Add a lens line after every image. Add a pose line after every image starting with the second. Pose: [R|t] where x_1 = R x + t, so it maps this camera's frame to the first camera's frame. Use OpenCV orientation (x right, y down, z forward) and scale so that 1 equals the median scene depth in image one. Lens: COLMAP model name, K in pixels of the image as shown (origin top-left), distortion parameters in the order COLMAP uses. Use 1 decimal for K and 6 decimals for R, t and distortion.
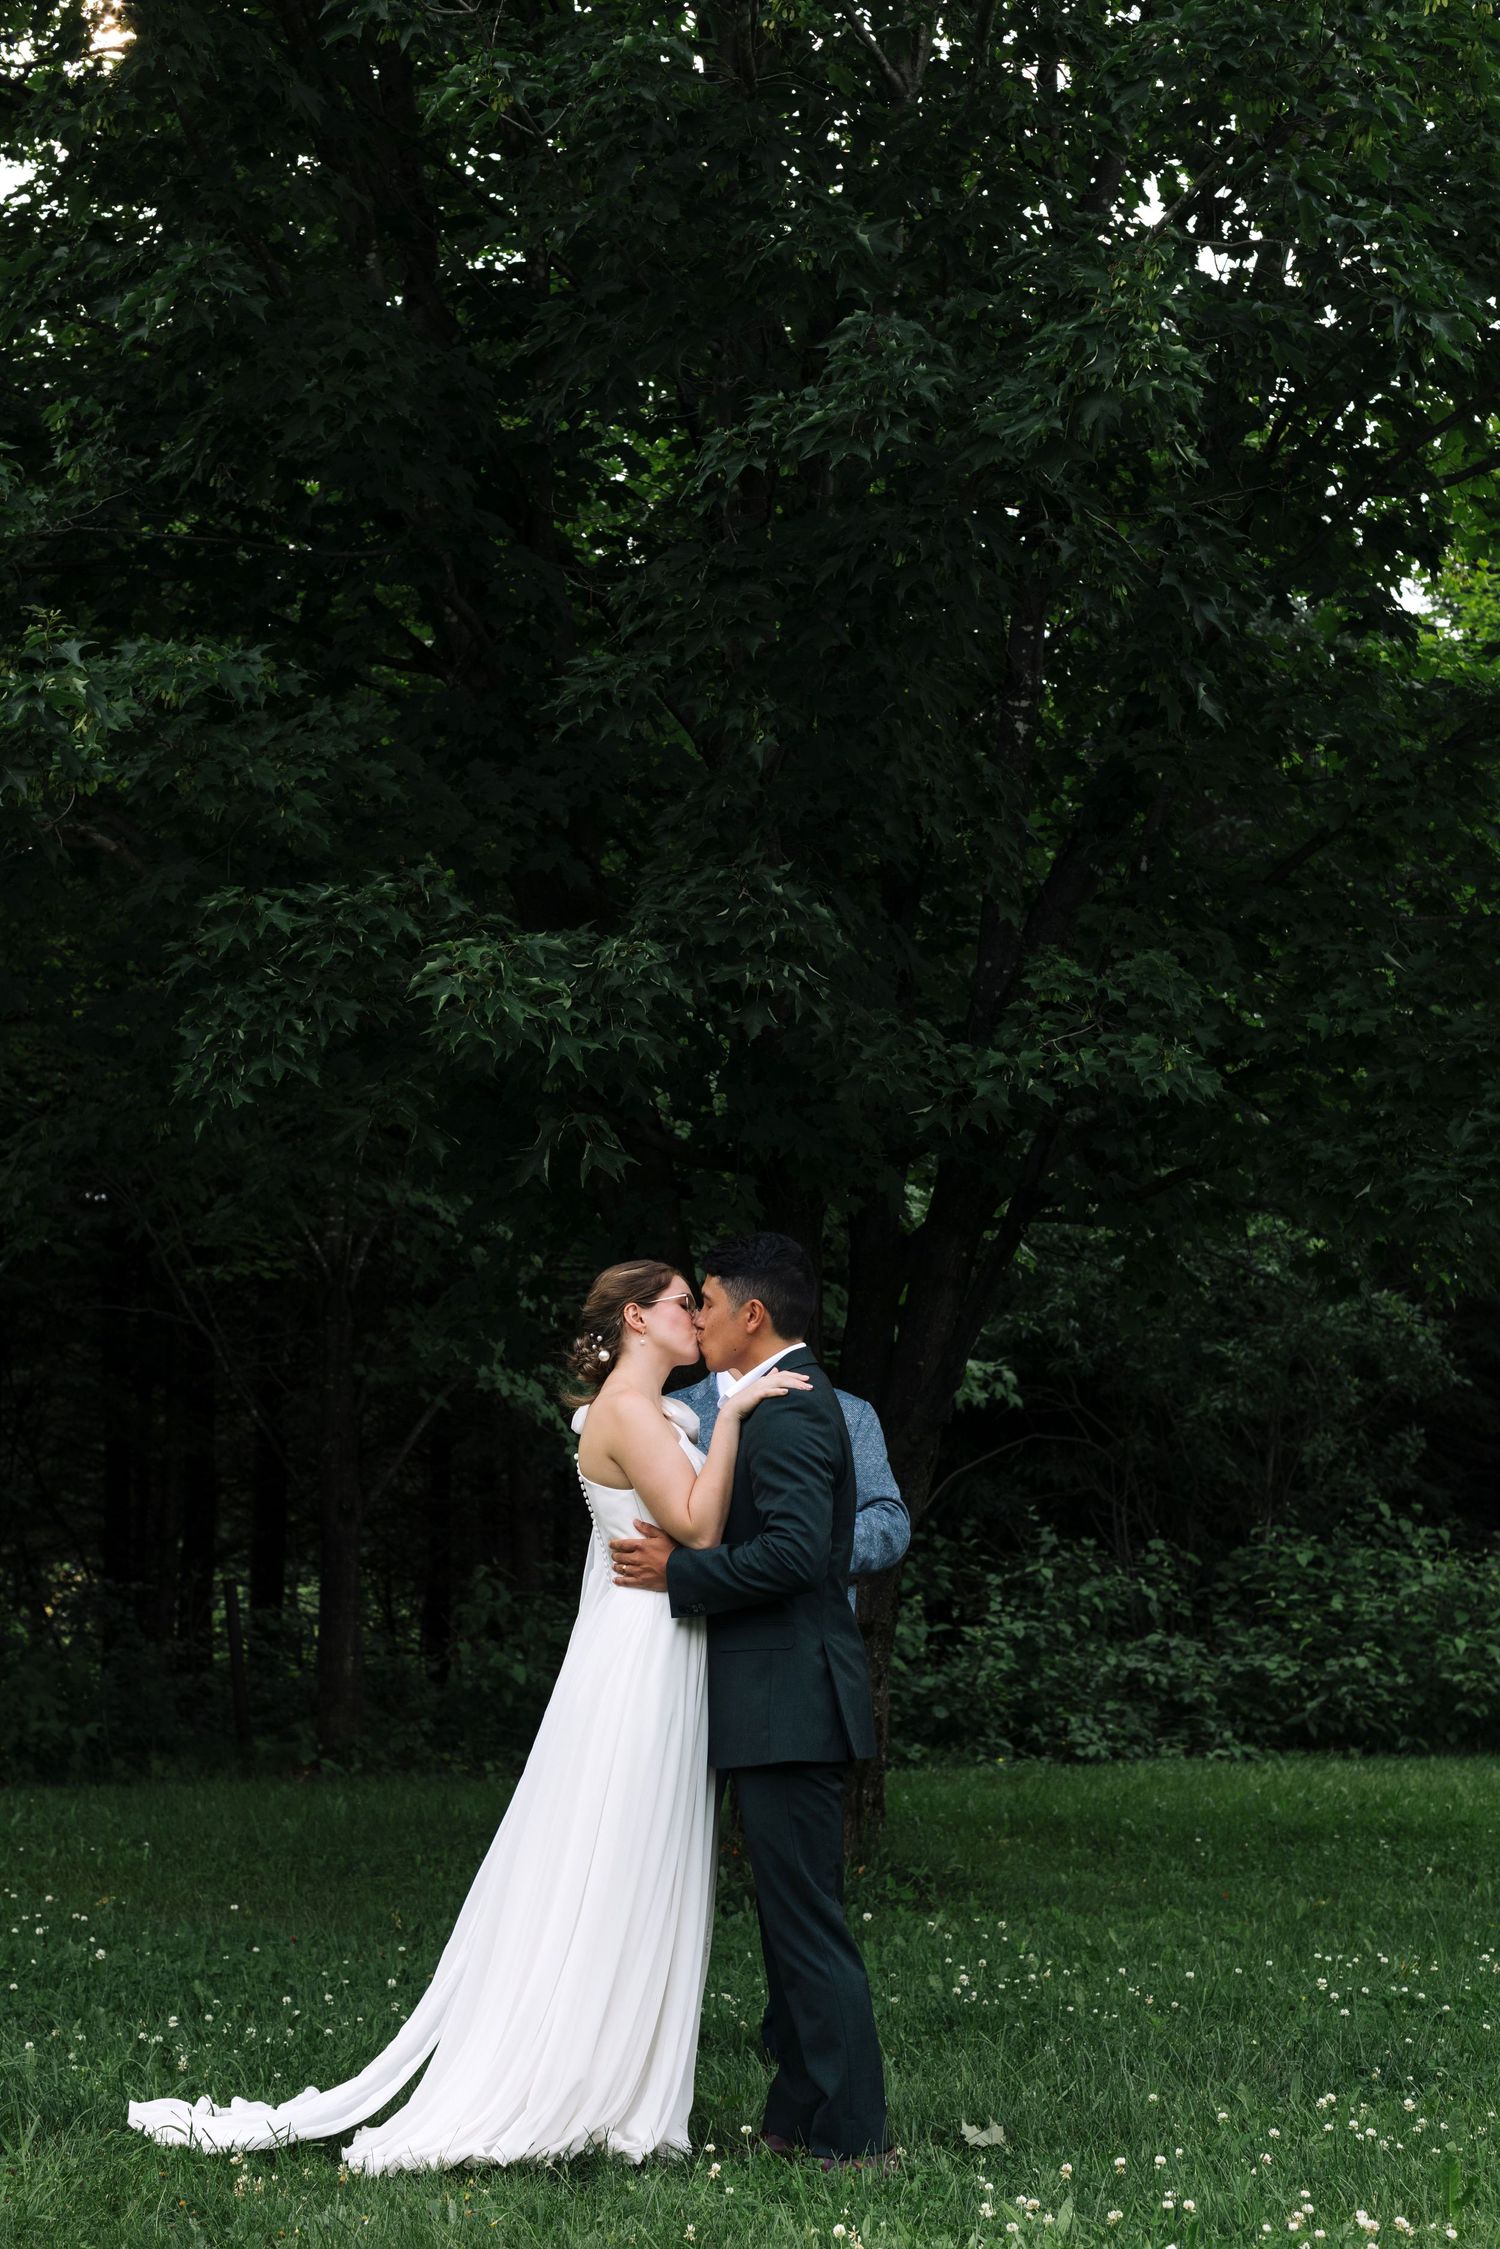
lens RADIAL K [[3155.7, 0, 696.4], [0, 3155.7, 1161.3], [0, 0, 1]] dist [-0.002375, 0.101452]
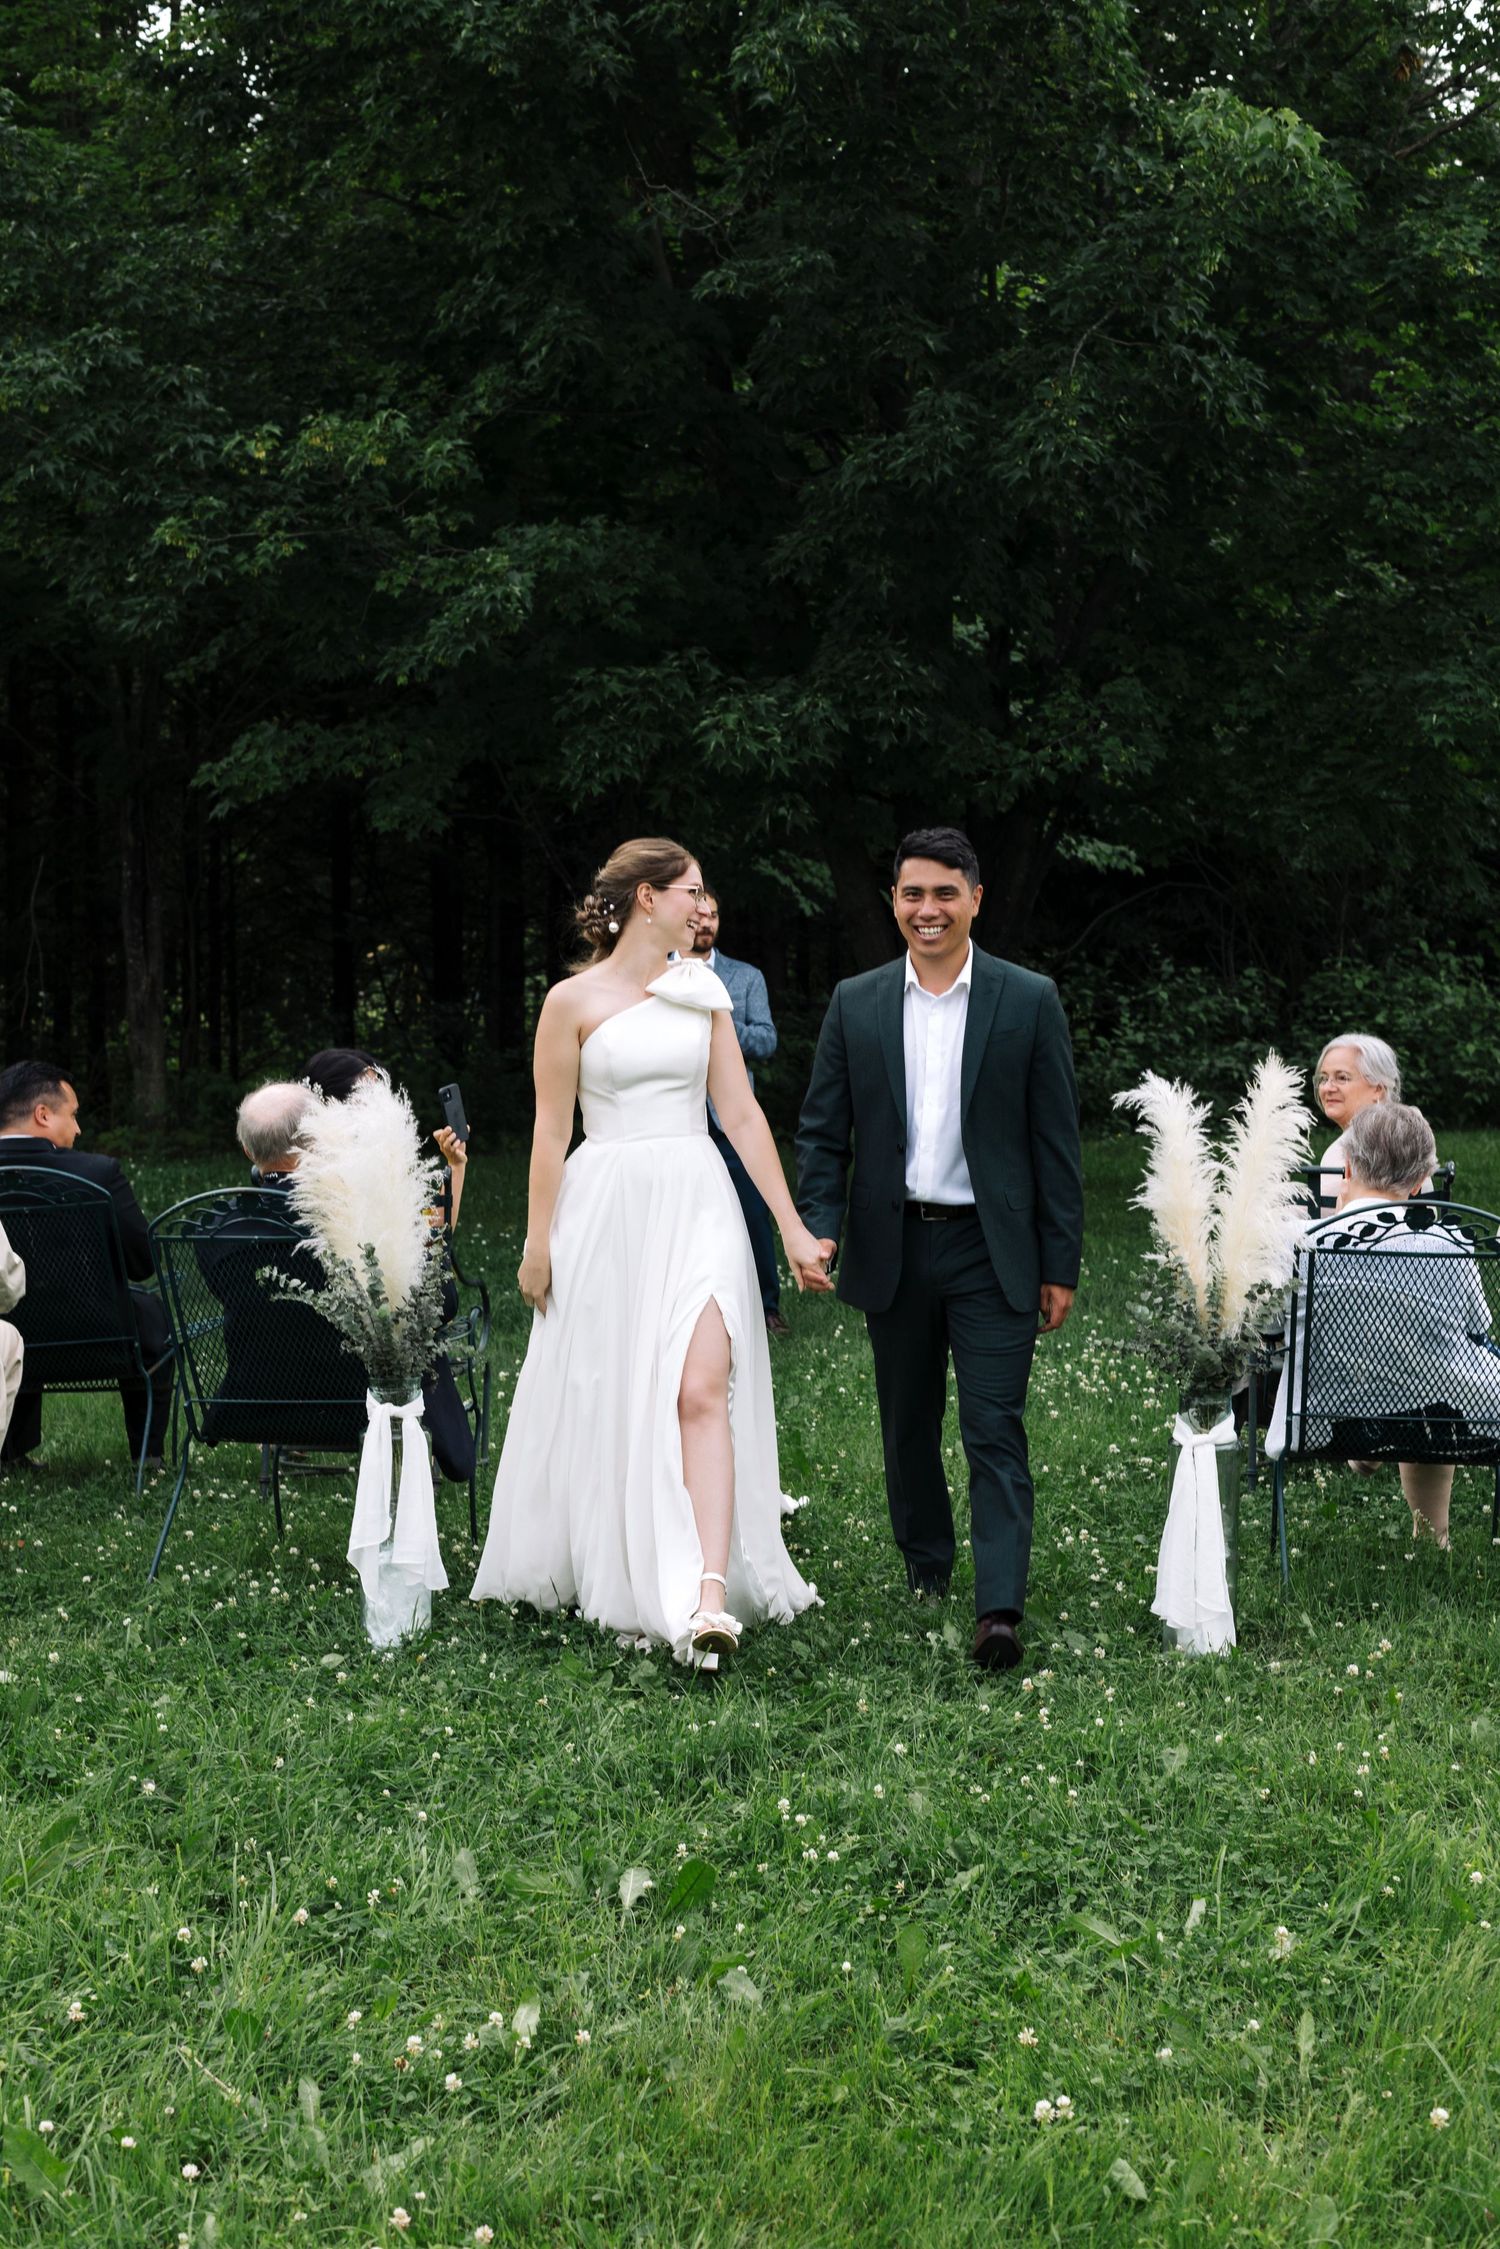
lens RADIAL K [[3390.9, 0, 753.0], [0, 3390.9, 1016.1], [0, 0, 1]] dist [-0.005205, -0.074599]
pose [[0.997925, -0.004208, -0.064242, 0.043248], [0.014327, 0.987355, 0.157876, -0.124400], [0.062765, -0.158468, 0.985367, -0.585127]]
